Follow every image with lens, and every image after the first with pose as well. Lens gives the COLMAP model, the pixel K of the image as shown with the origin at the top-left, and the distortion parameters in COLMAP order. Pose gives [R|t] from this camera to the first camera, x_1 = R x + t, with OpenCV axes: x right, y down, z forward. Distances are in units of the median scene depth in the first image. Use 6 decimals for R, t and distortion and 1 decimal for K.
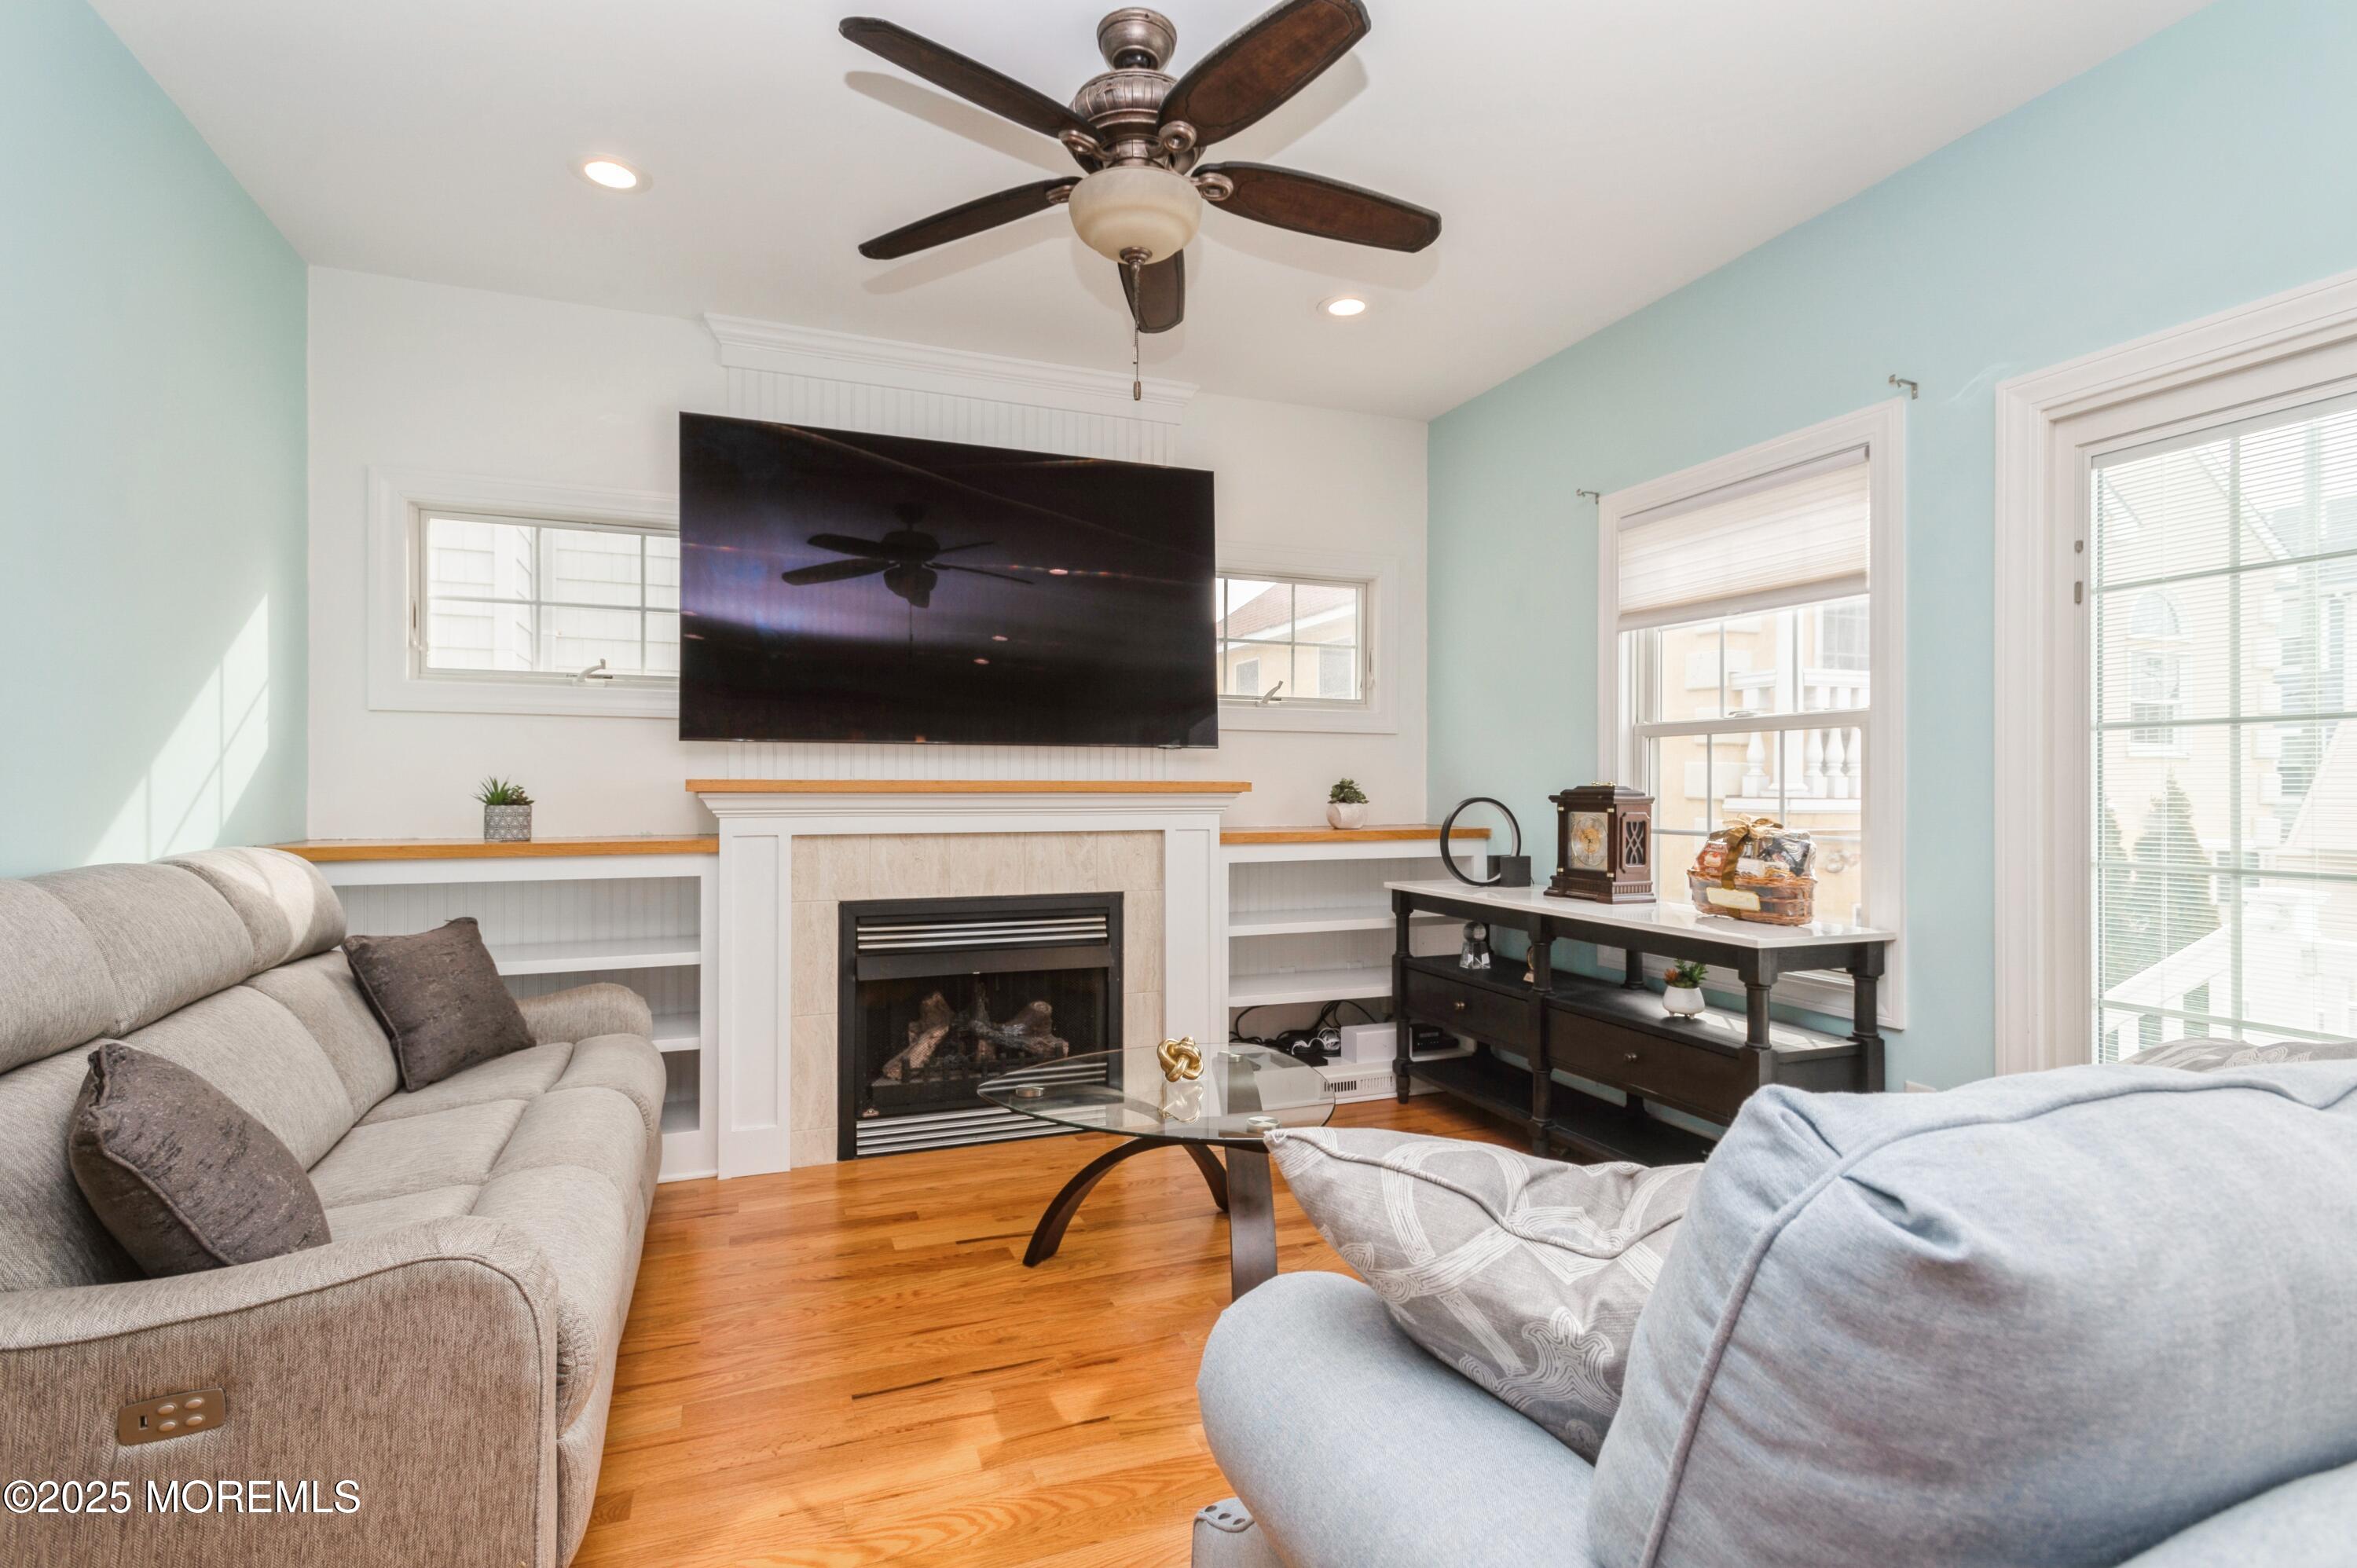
lens RADIAL K [[1118.7, 0, 1176.5], [0, 1118.7, 774.9], [0, 0, 1]] dist [0.015425, -0.001153]
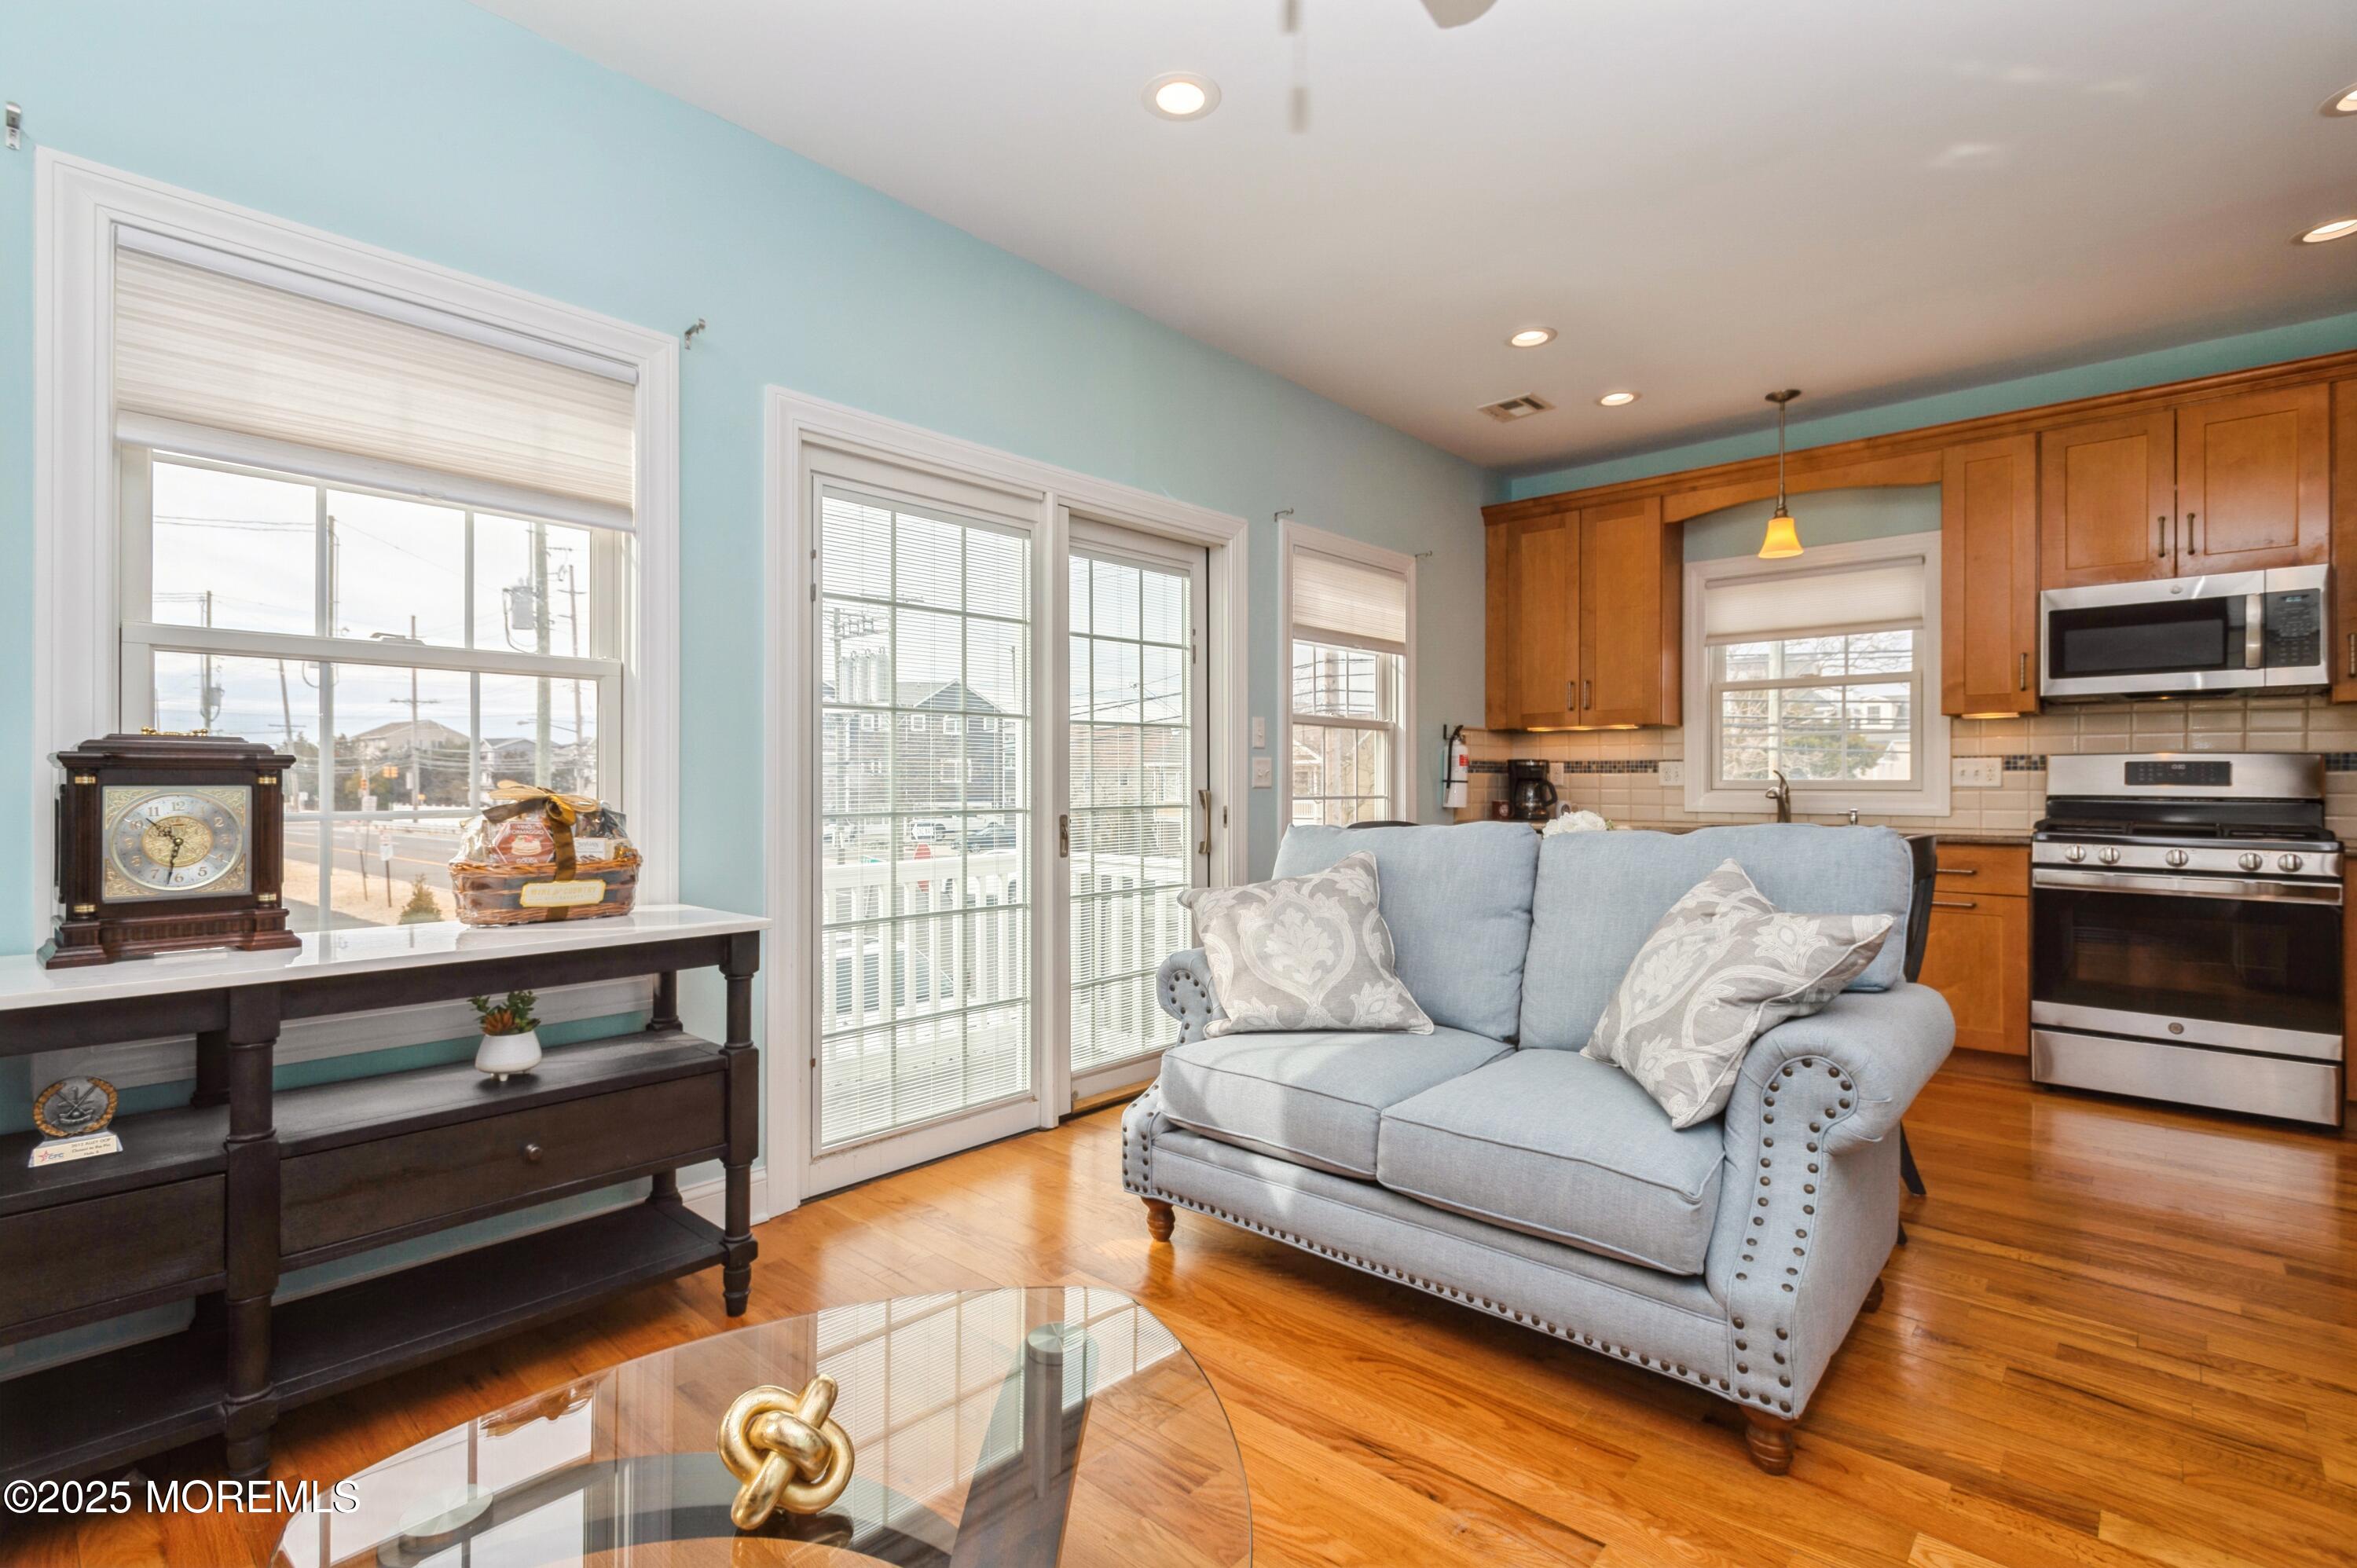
lens RADIAL K [[1082.2, 0, 1177.9], [0, 1082.2, 778.3], [0, 0, 1]] dist [0.016102, -0.006522]
pose [[-0.455417, 0.004229, 0.890268, -0.339910], [-0.008366, 0.999924, -0.009029, 0.036663], [-0.890239, -0.011561, -0.455347, 0.976649]]
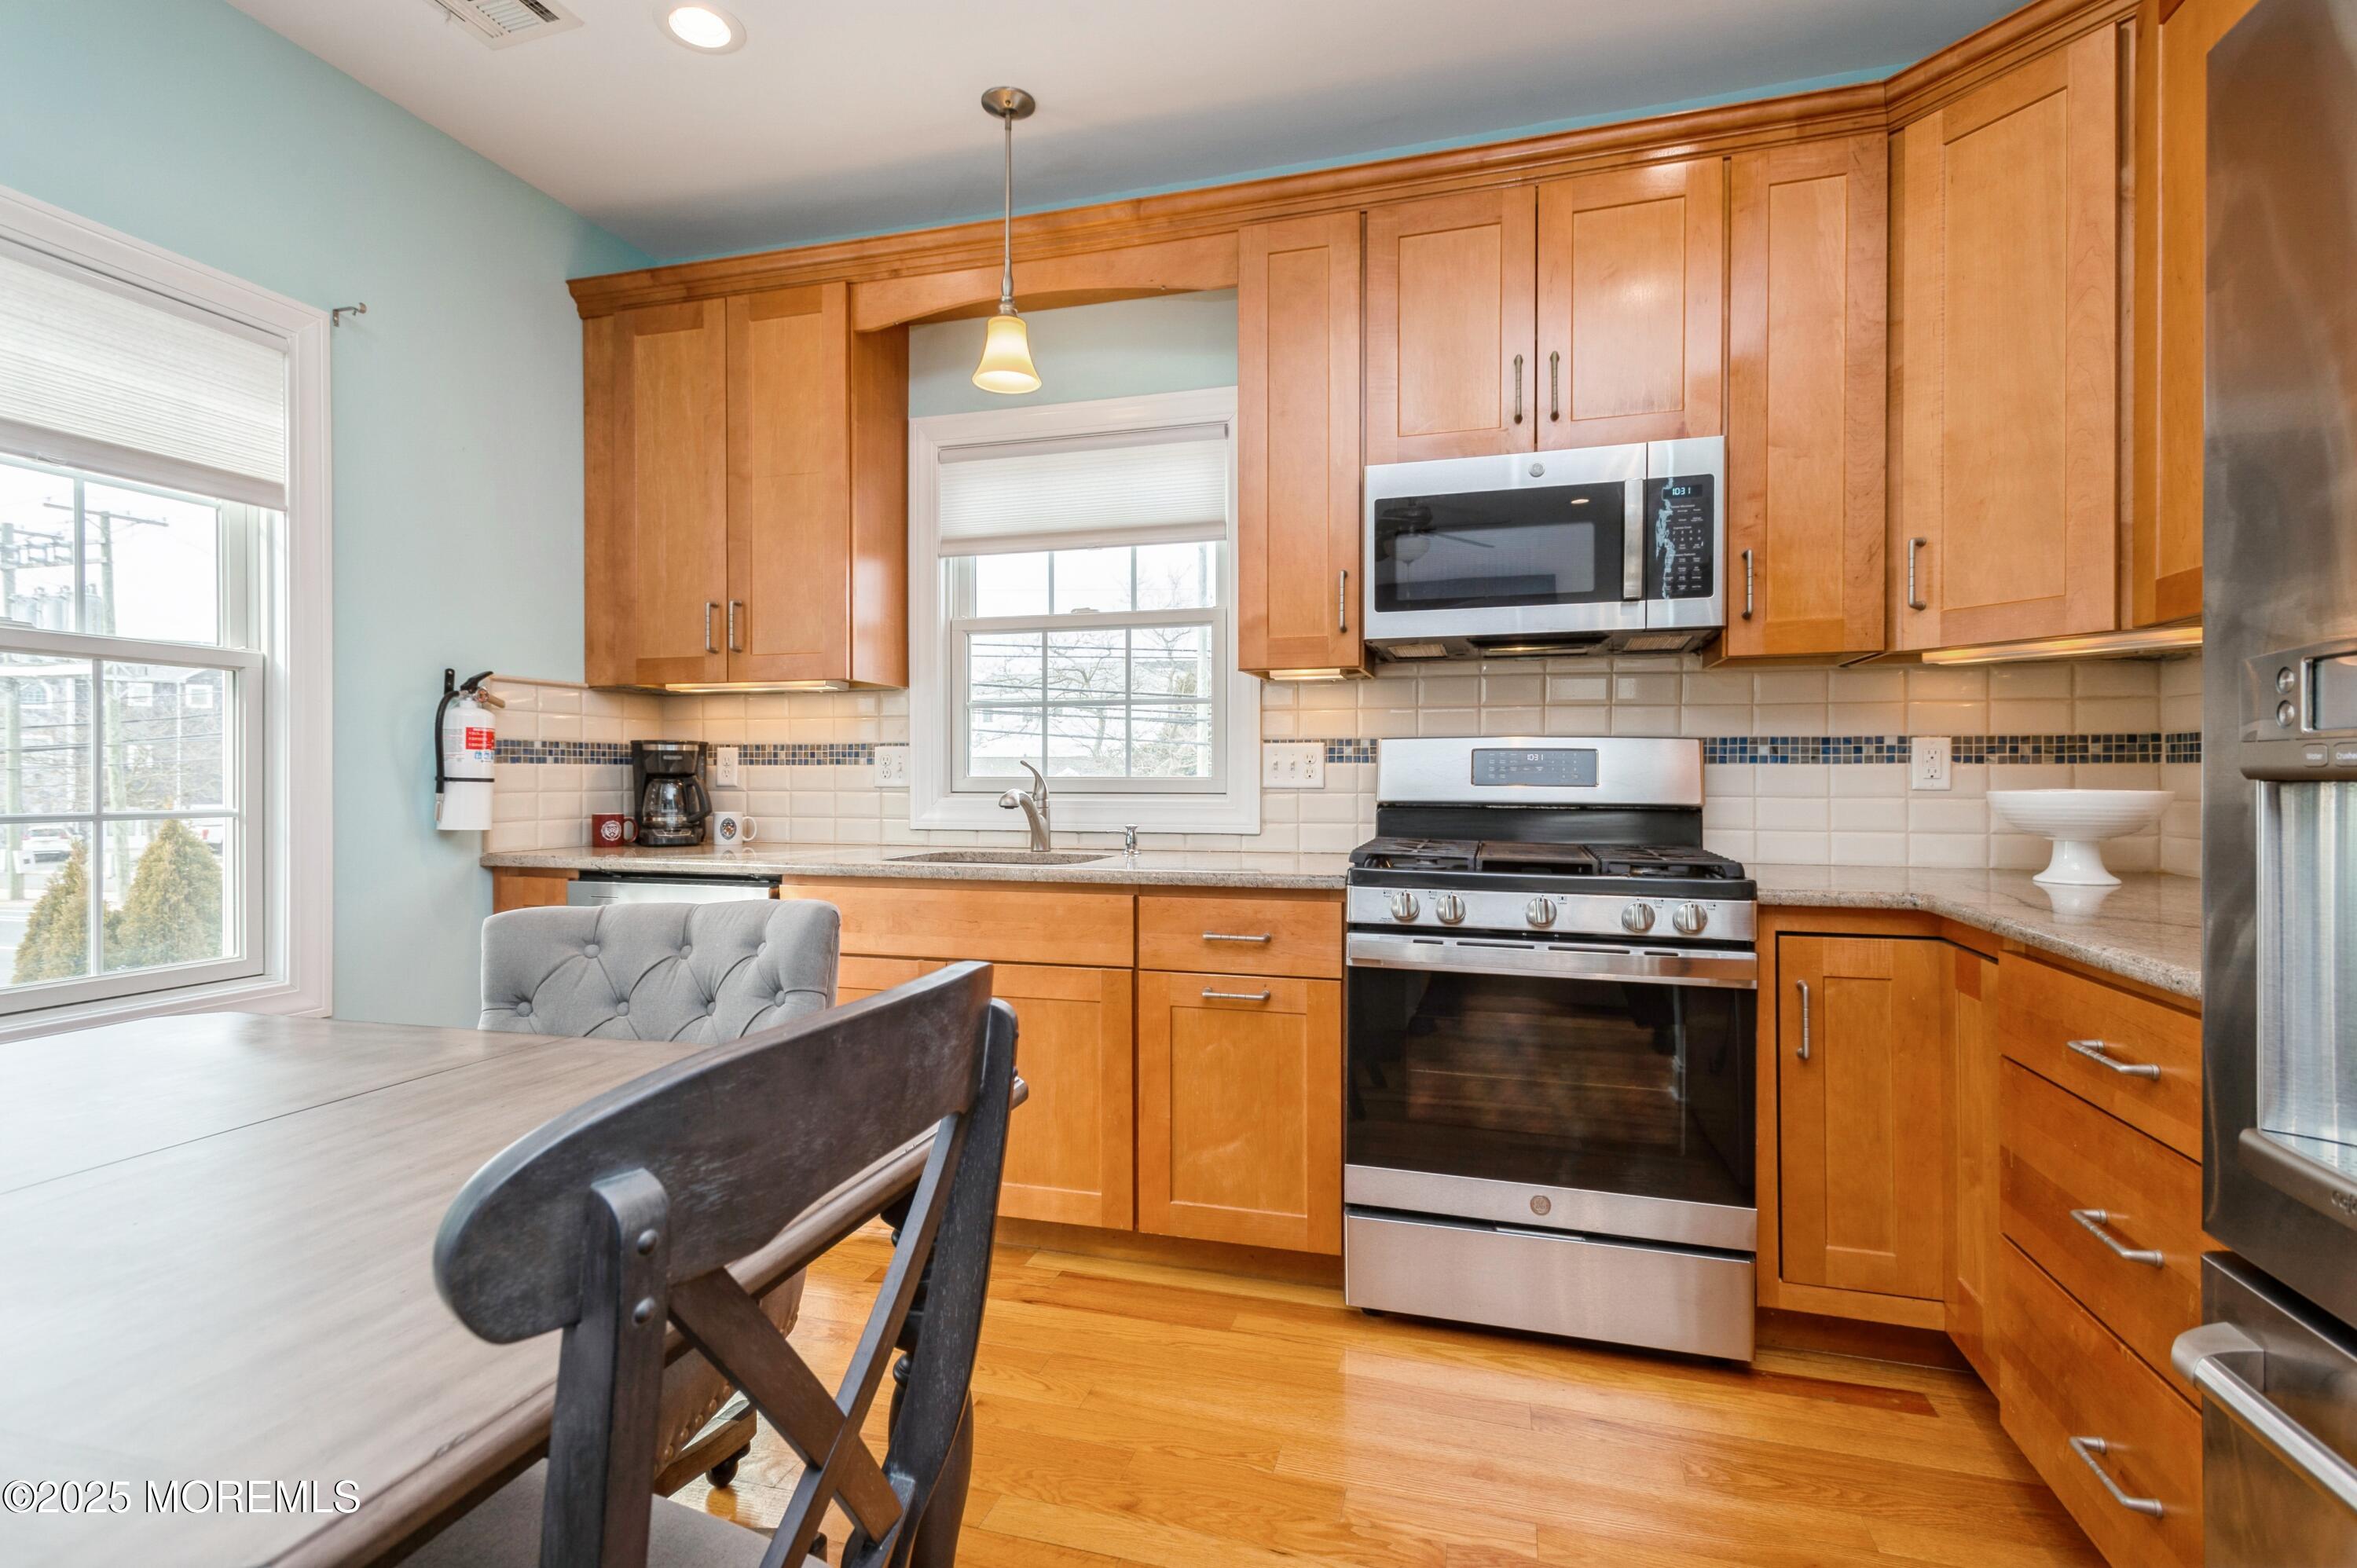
lens RADIAL K [[1118.7, 0, 1176.5], [0, 1118.7, 774.9], [0, 0, 1]] dist [0.015425, -0.001153]
pose [[-0.799406, 0.002714, 0.600785, -0.319889], [-0.005004, 0.999925, -0.011175, 0.035984], [-0.600771, -0.011940, -0.799332, 0.926469]]
